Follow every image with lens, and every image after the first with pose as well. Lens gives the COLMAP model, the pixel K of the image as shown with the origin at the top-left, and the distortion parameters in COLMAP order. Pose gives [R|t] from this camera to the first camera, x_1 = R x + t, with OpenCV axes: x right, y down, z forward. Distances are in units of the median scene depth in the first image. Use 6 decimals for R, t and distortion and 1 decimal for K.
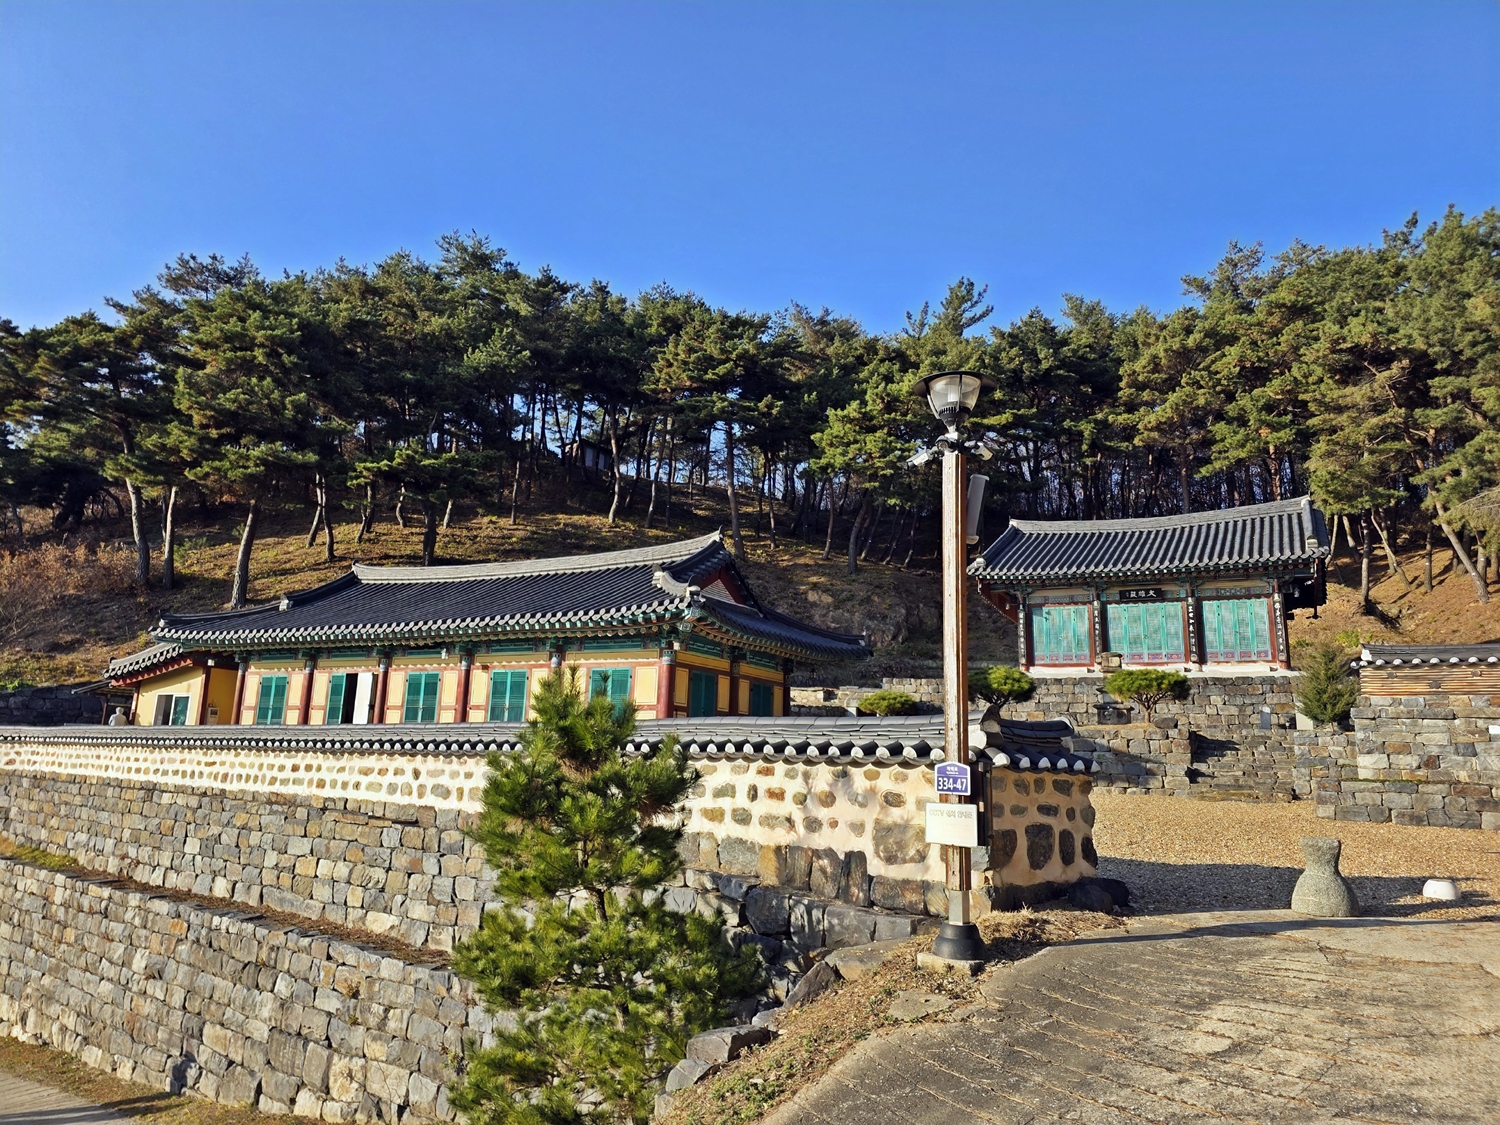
lens RADIAL K [[926.9, 0, 750.0], [0, 926.9, 562.5], [0, 0, 1]] dist [0.029981, -0.000968]
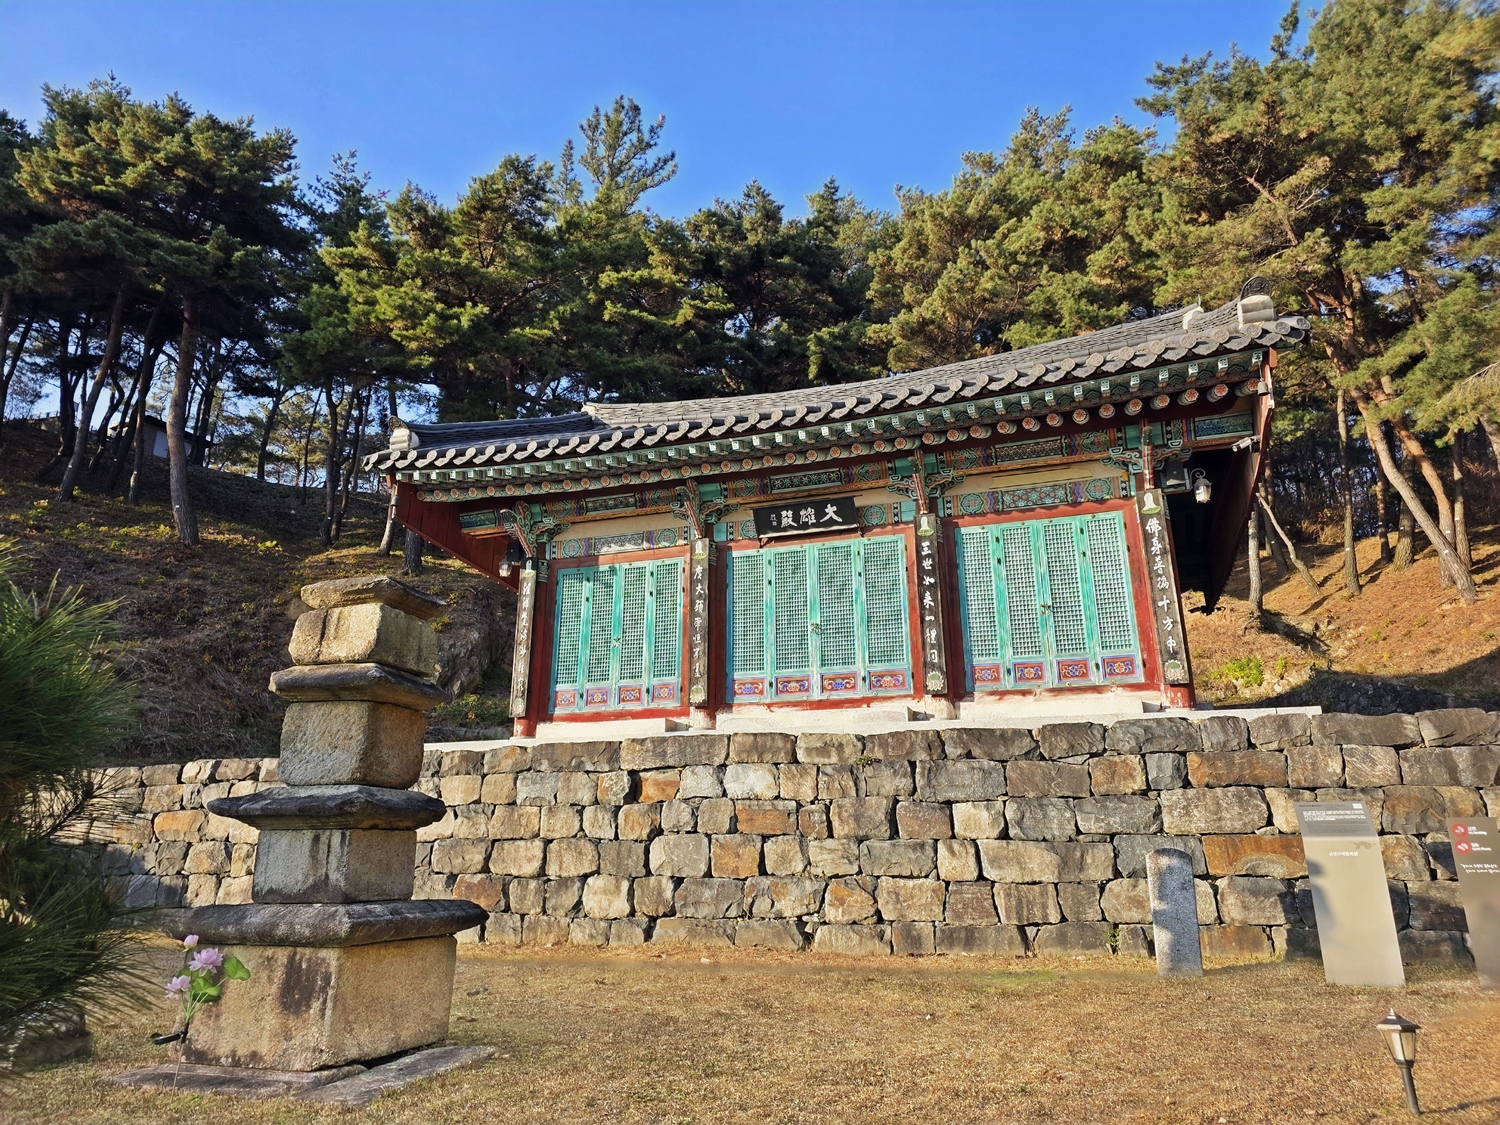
lens RADIAL K [[909.4, 0, 750.0], [0, 909.4, 562.5], [0, 0, 1]] dist [0.048509, 0.000051]
pose [[0.987411, 0.013641, 0.157586, 0.288824], [0.001311, 0.995535, -0.094389, 0.073280], [-0.158170, 0.093407, 0.982984, 0.550000]]
